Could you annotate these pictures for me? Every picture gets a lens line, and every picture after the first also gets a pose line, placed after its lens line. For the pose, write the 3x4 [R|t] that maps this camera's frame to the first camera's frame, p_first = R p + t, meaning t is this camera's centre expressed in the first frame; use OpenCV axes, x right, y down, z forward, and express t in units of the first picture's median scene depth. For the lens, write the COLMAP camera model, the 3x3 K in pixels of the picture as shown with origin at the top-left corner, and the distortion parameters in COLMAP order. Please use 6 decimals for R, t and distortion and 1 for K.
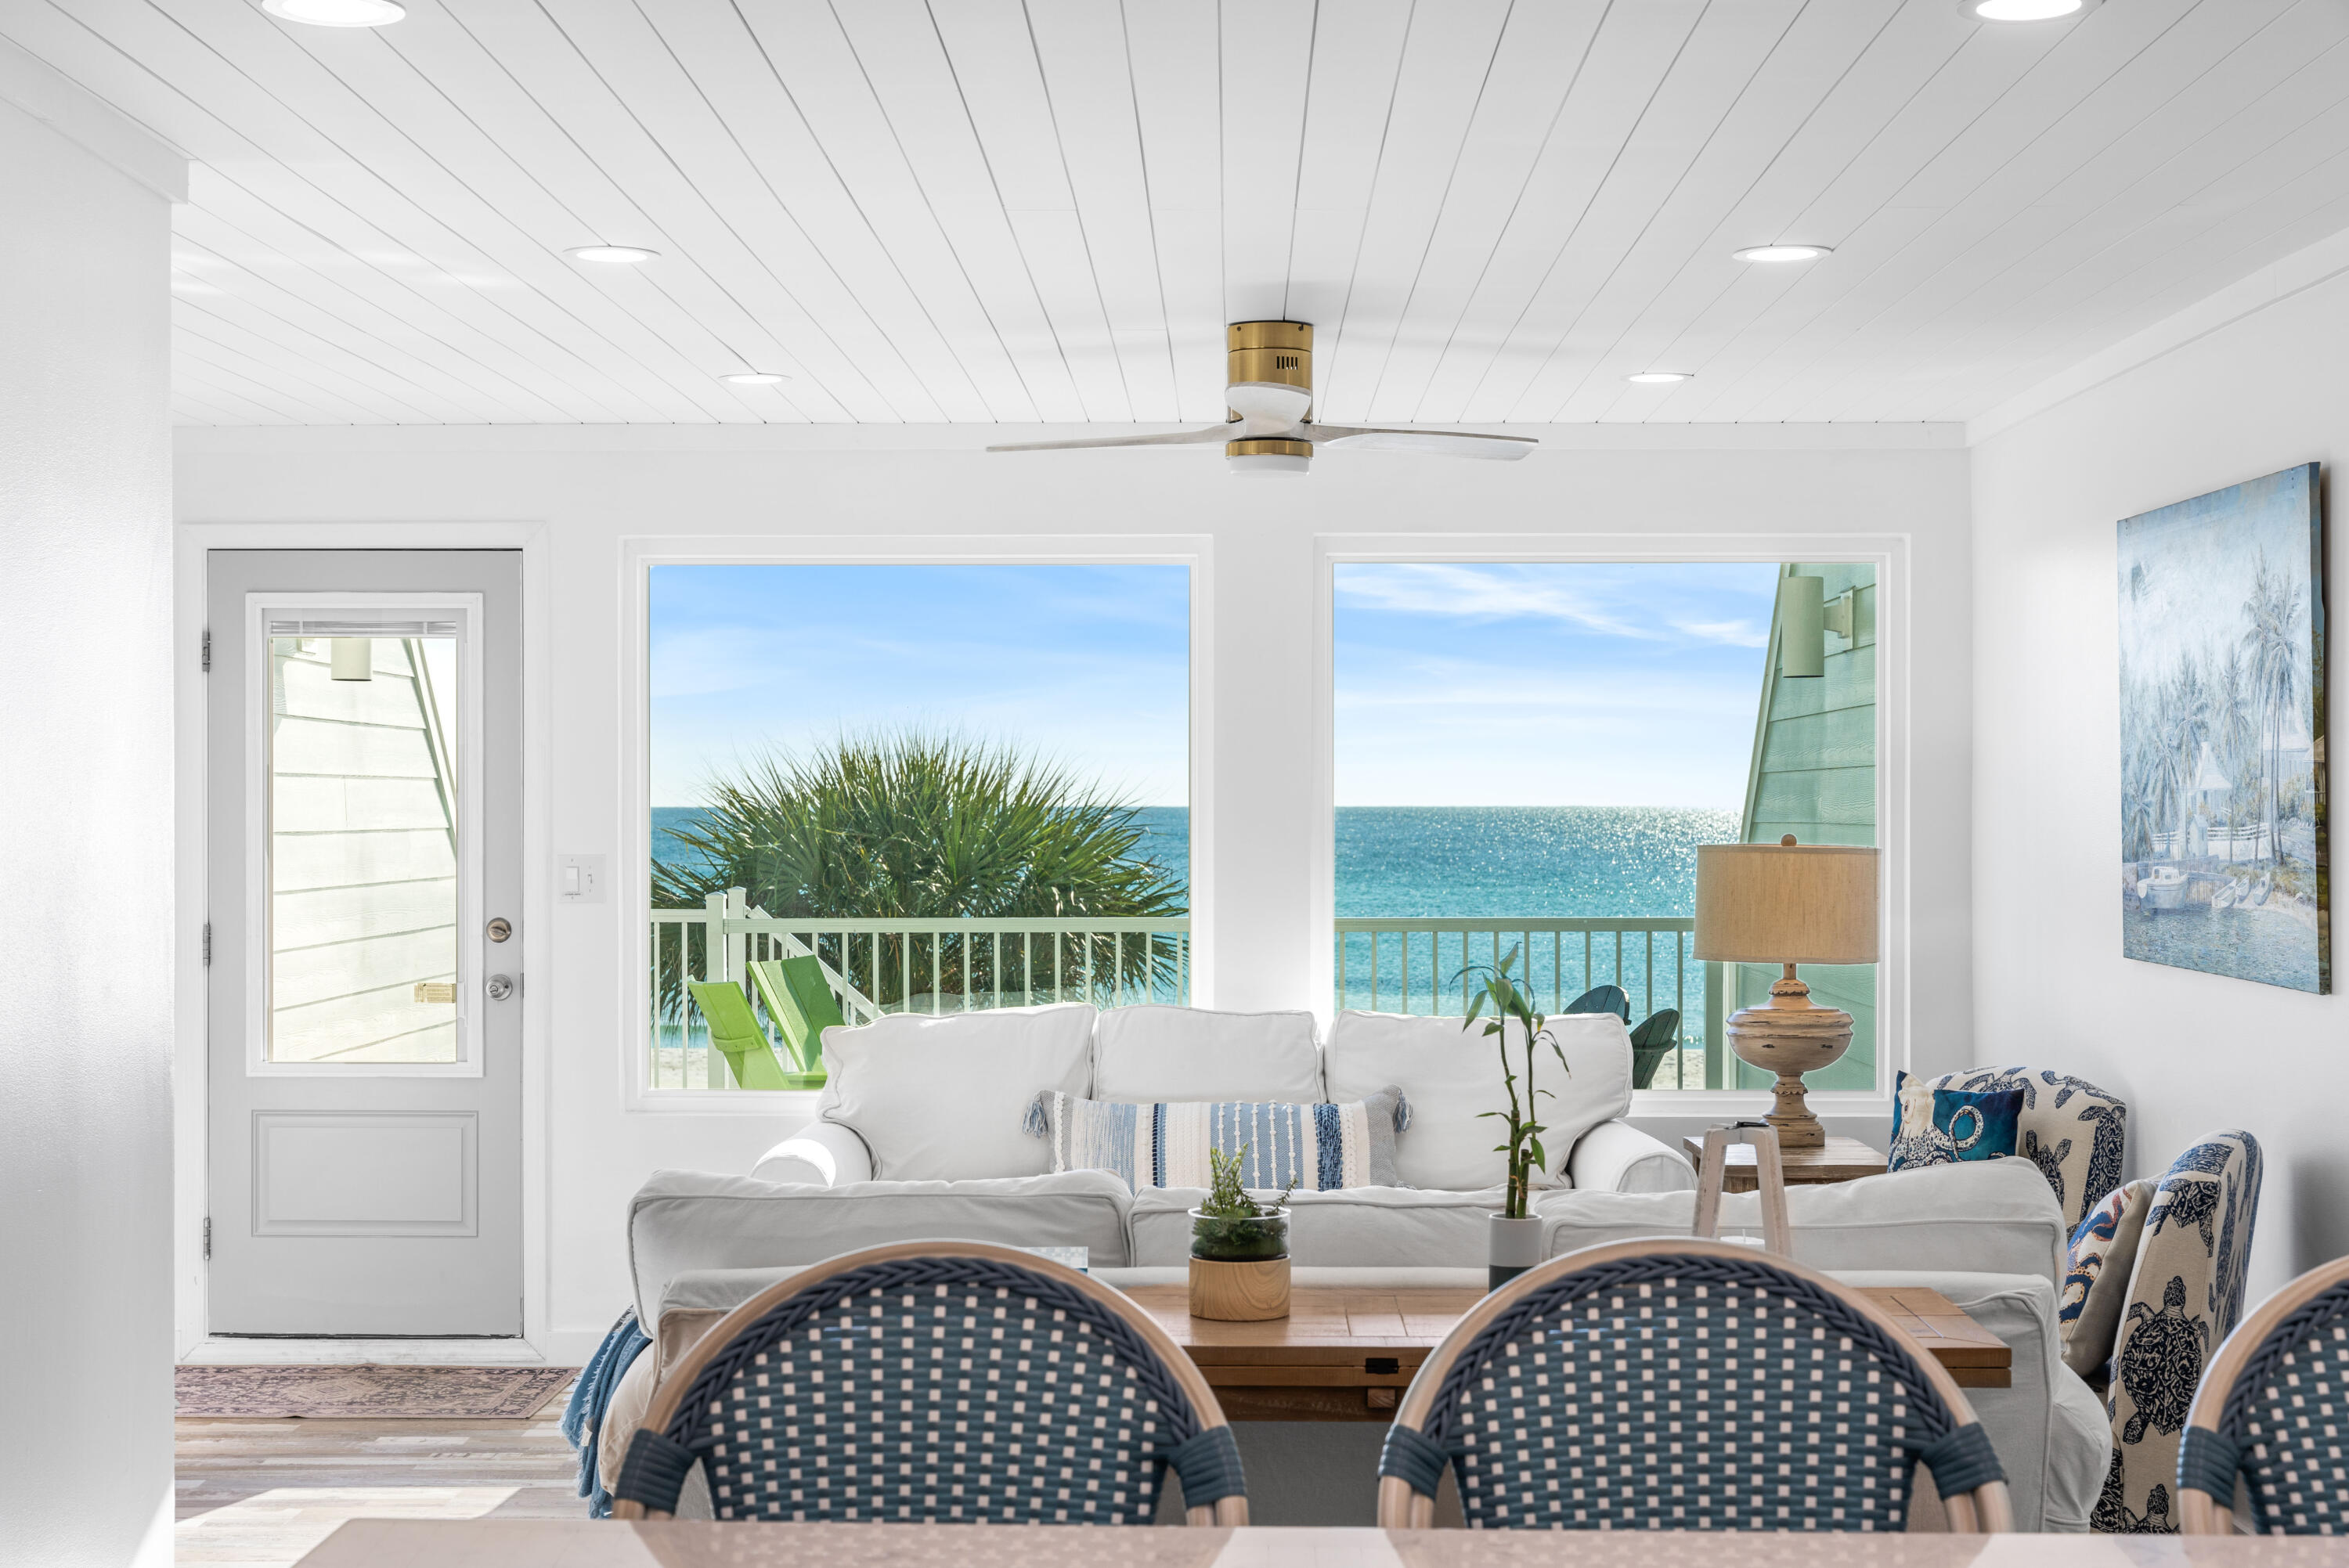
lens RADIAL K [[3197.9, 0, 1196.2], [0, 3197.9, 783.7], [0, 0, 1]] dist [-0.053082, 0.000000]
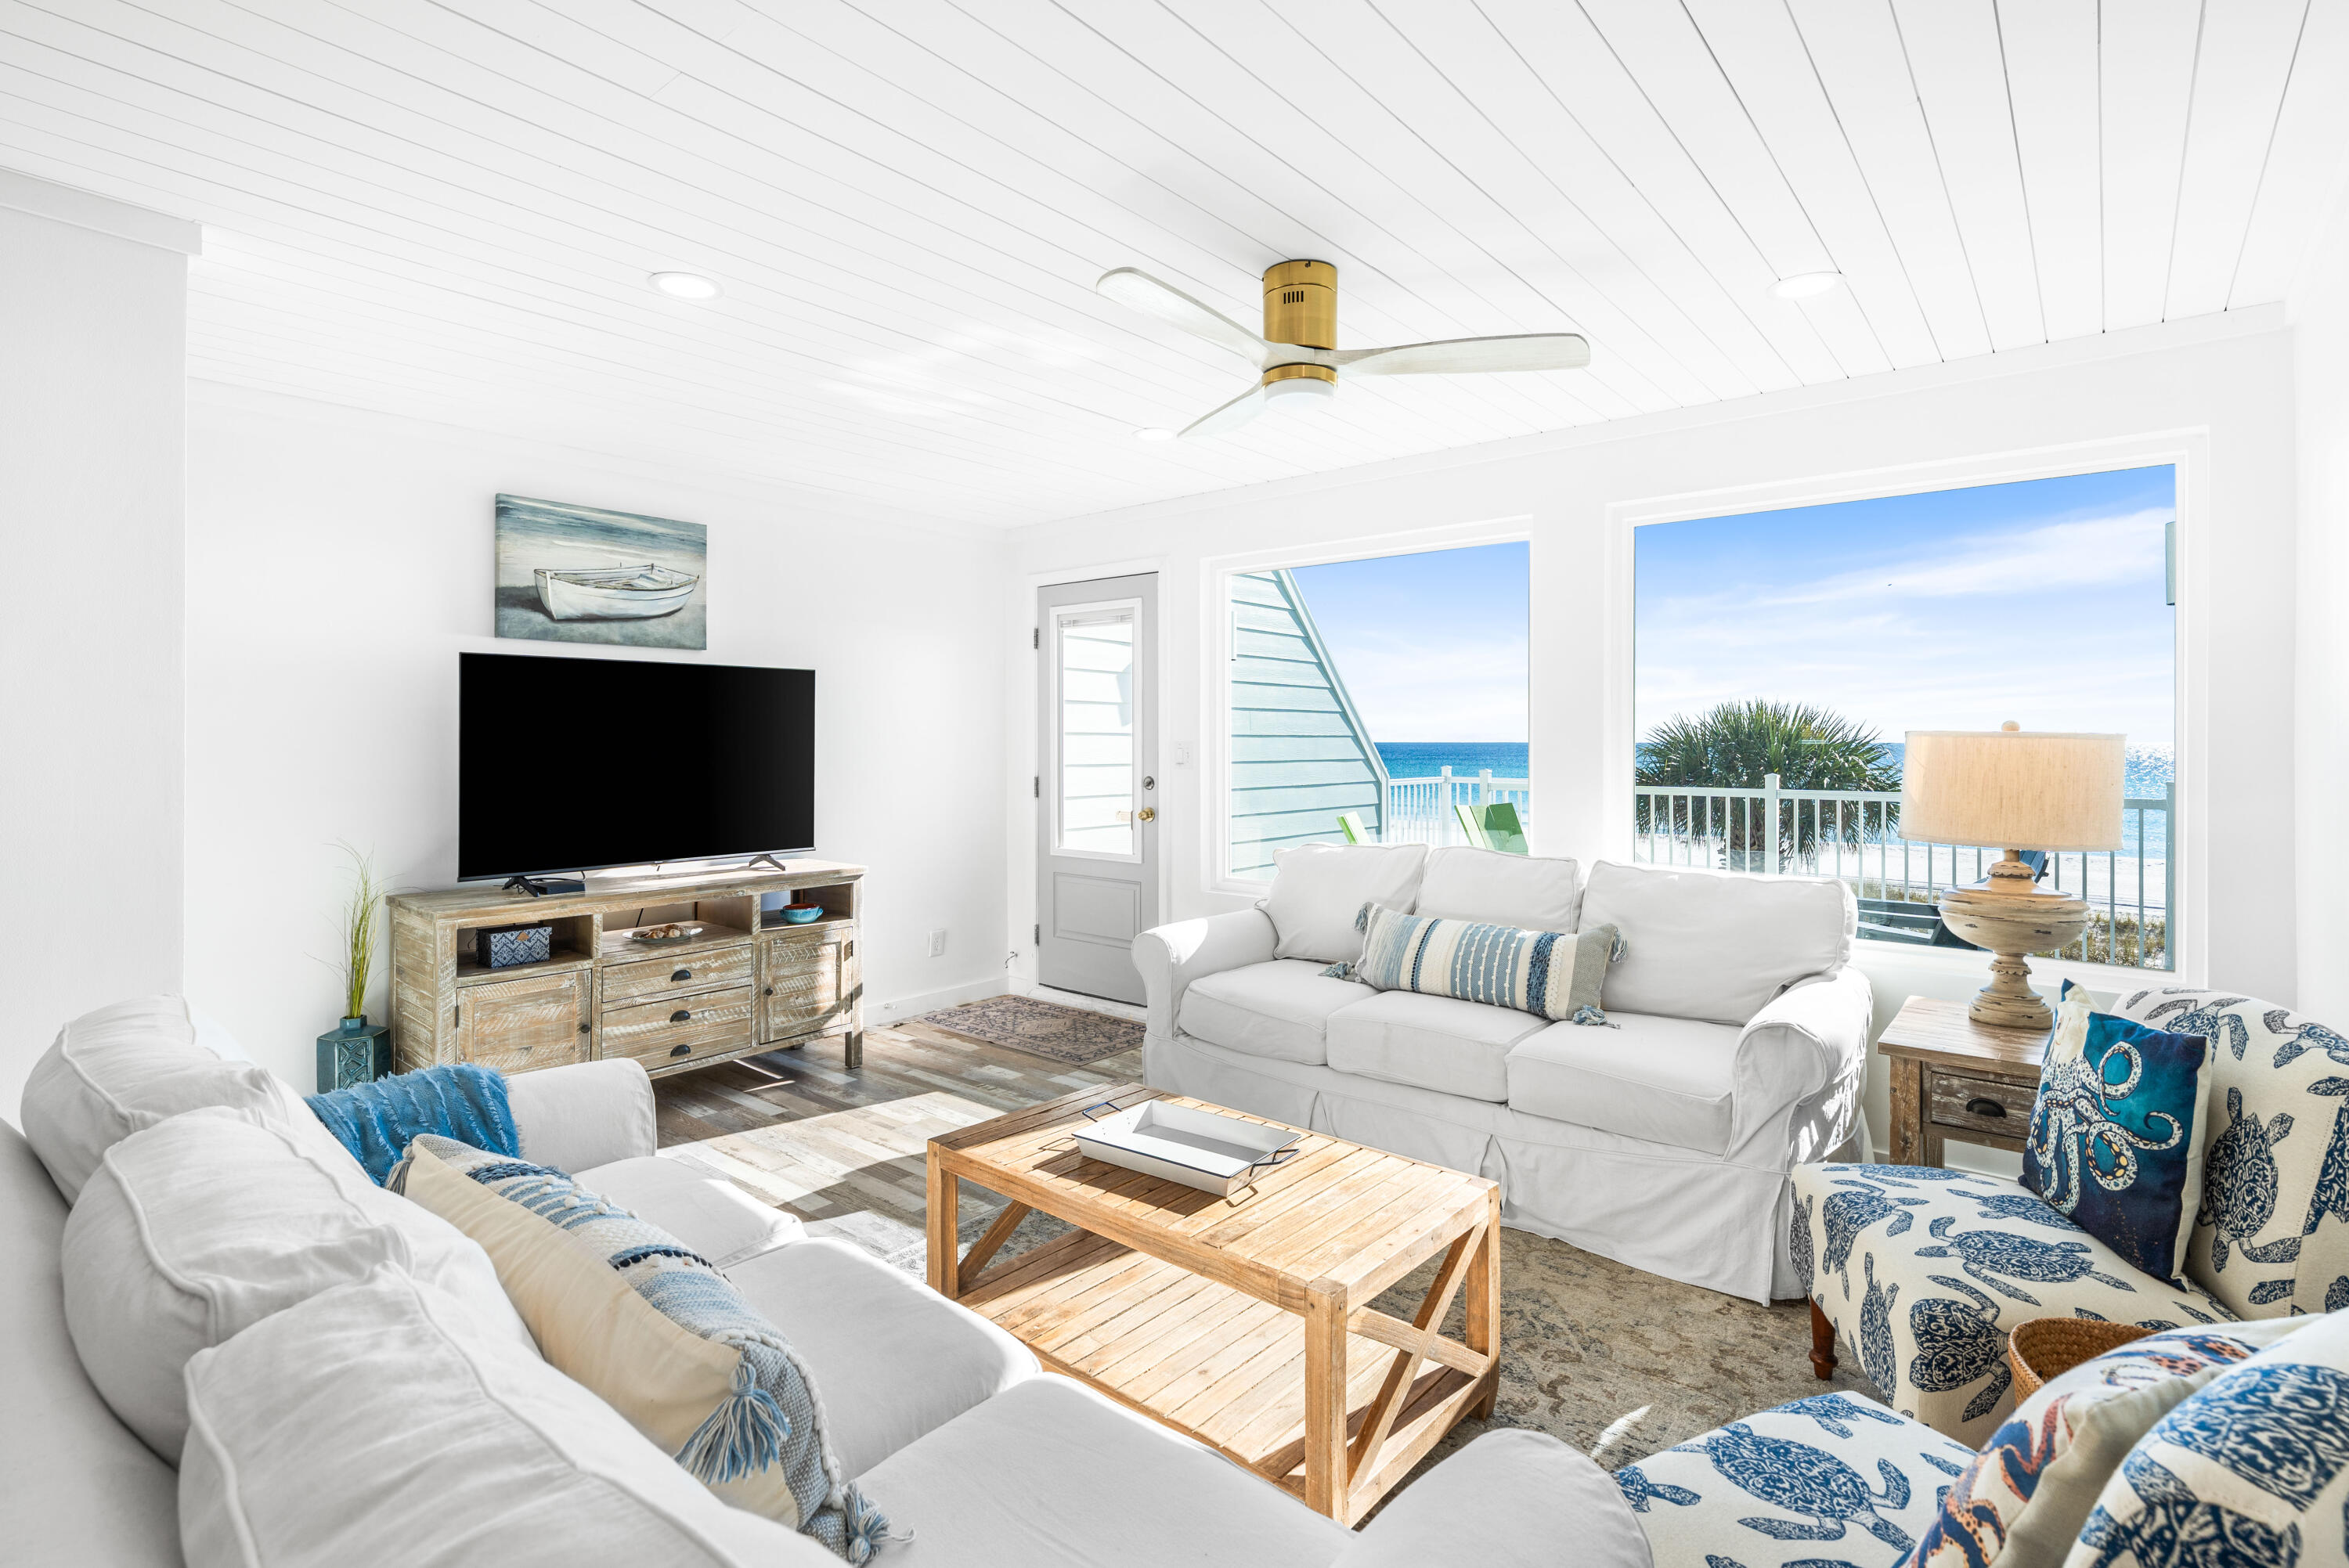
lens RADIAL K [[1114.9, 0, 1166.8], [0, 1114.9, 739.8], [0, 0, 1]] dist [-0.005294, -0.001205]
pose [[0.769481, 0.001212, -0.638668, 0.206897], [0.001000, 0.999995, 0.003103, 0.020668], [0.638669, -0.003027, 0.769476, 0.554813]]
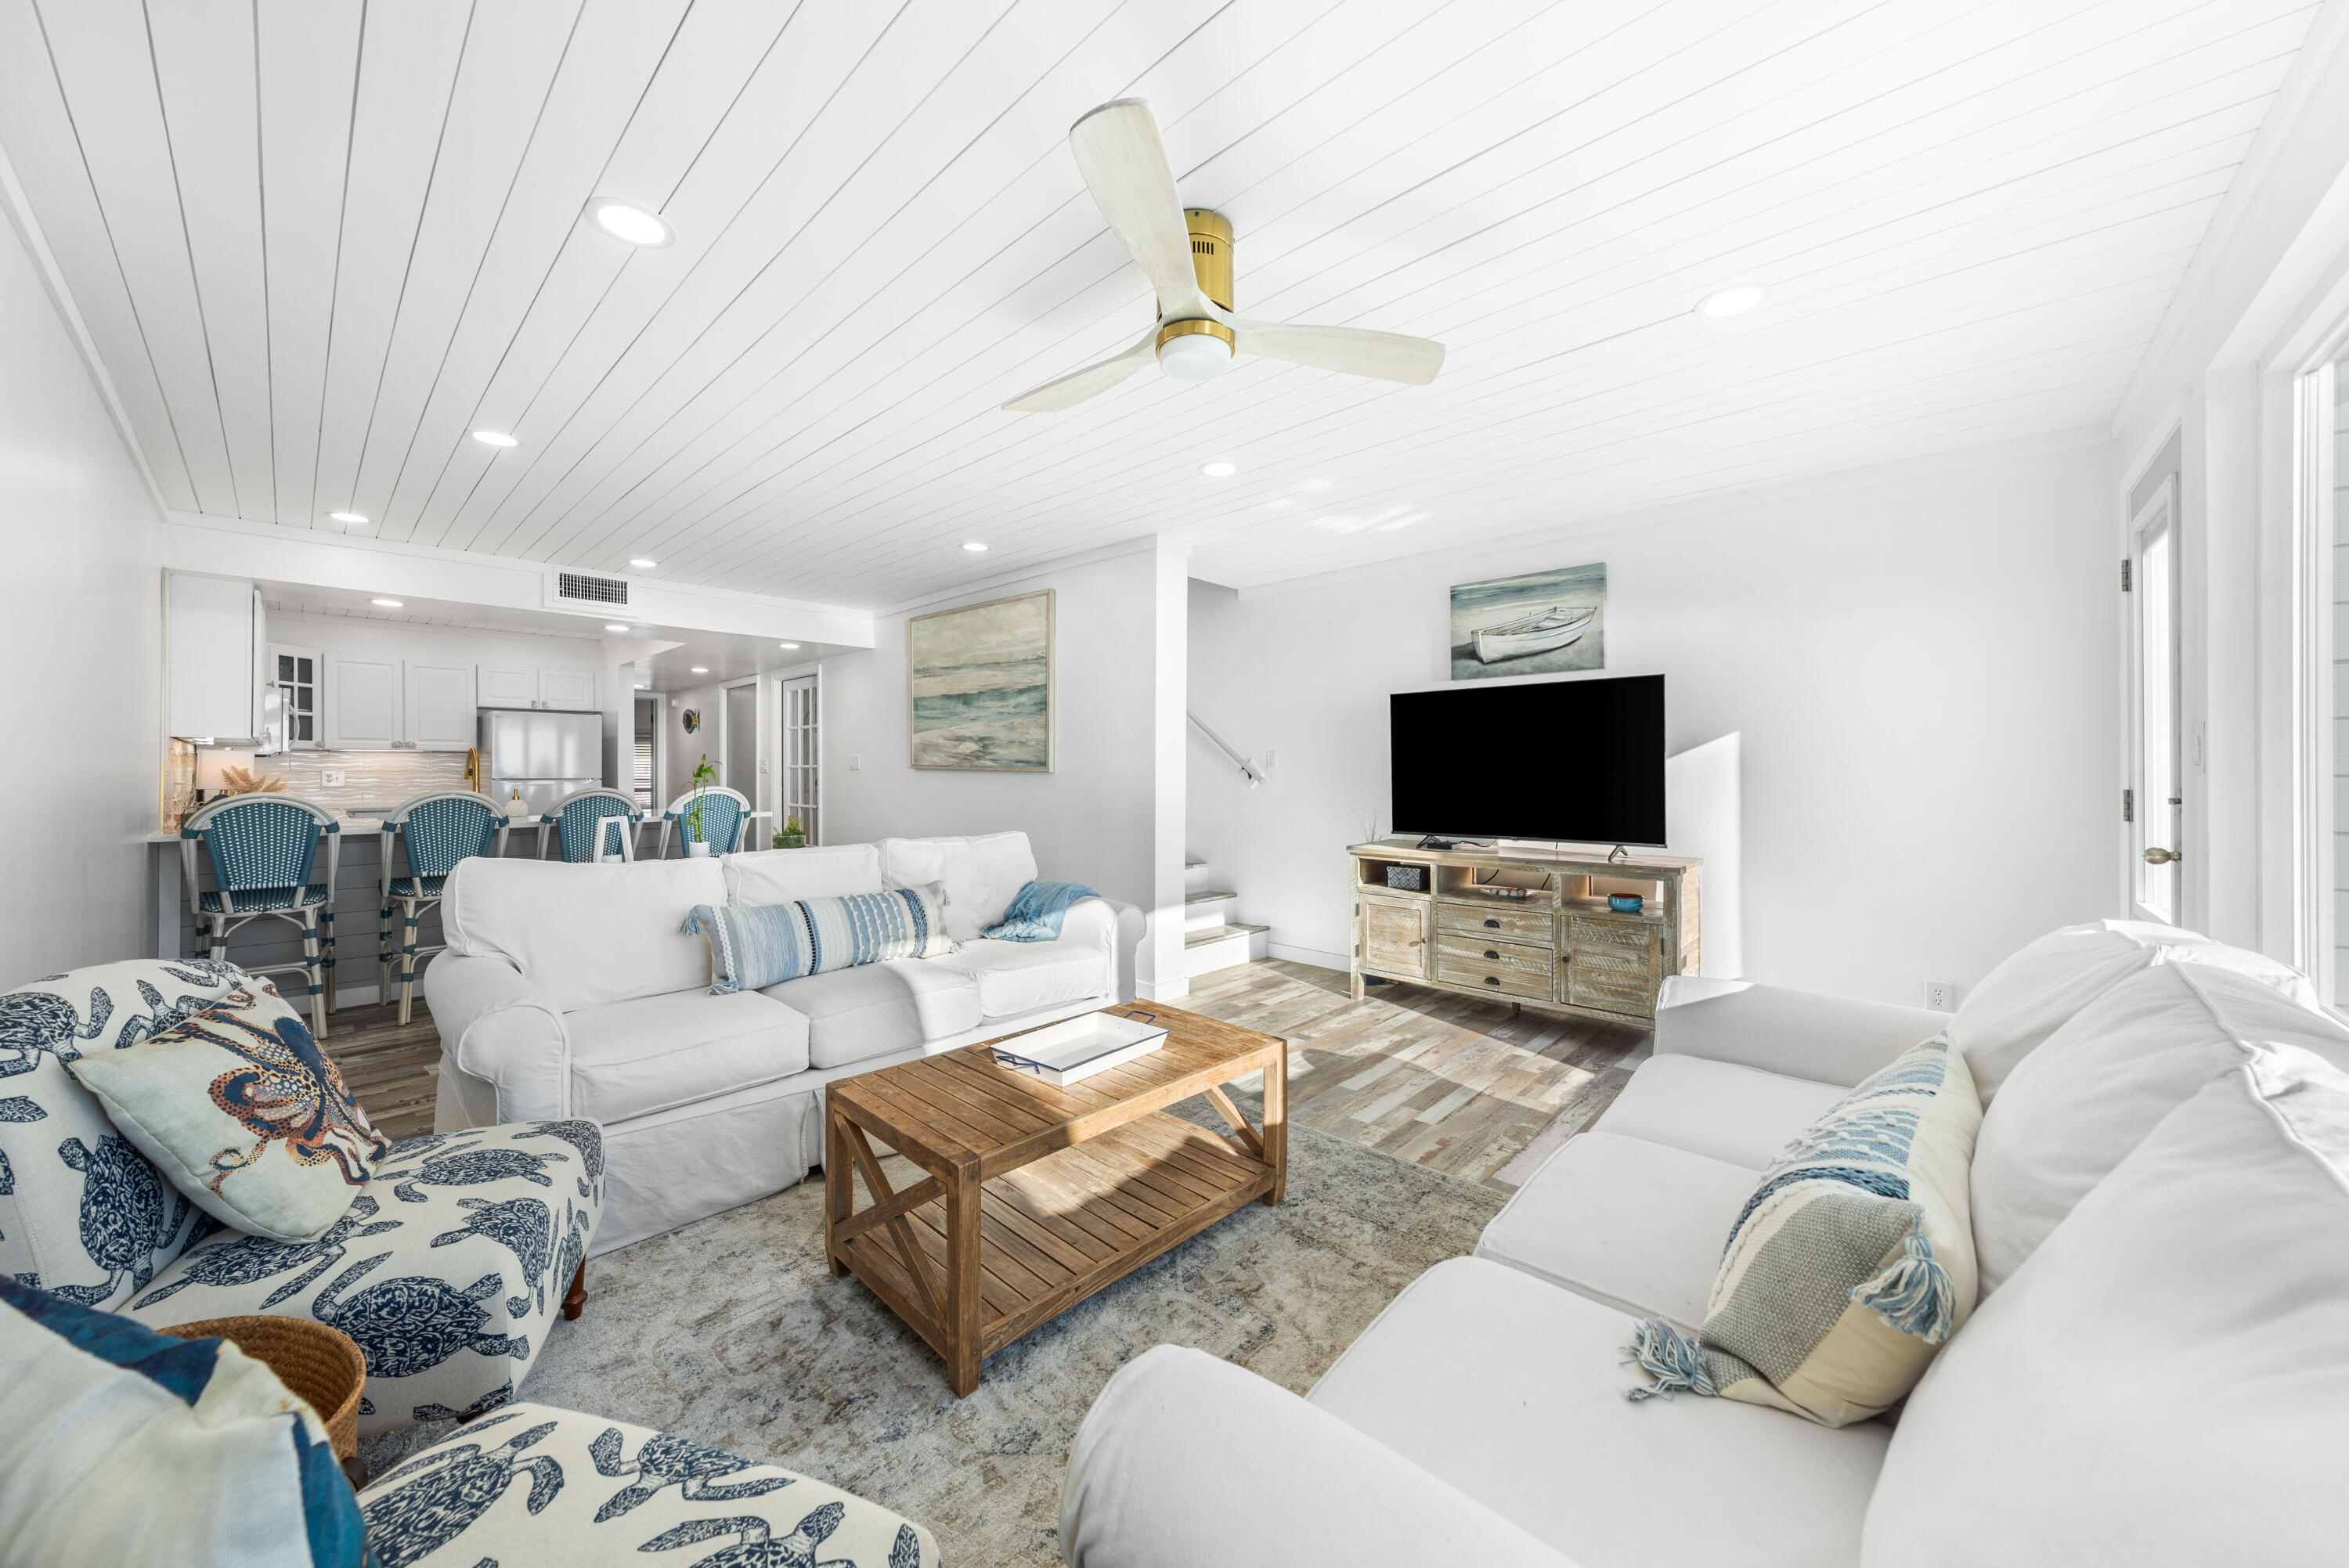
lens RADIAL K [[835.4, 0, 1181.8], [0, 835.4, 775.8], [0, 0, 1]] dist [-0.010452, -0.000002]
pose [[-0.669397, 0.007117, -0.742871, 0.205848], [0.005474, 0.999974, 0.004648, 0.037918], [0.742885, -0.000955, -0.669419, 1.004420]]
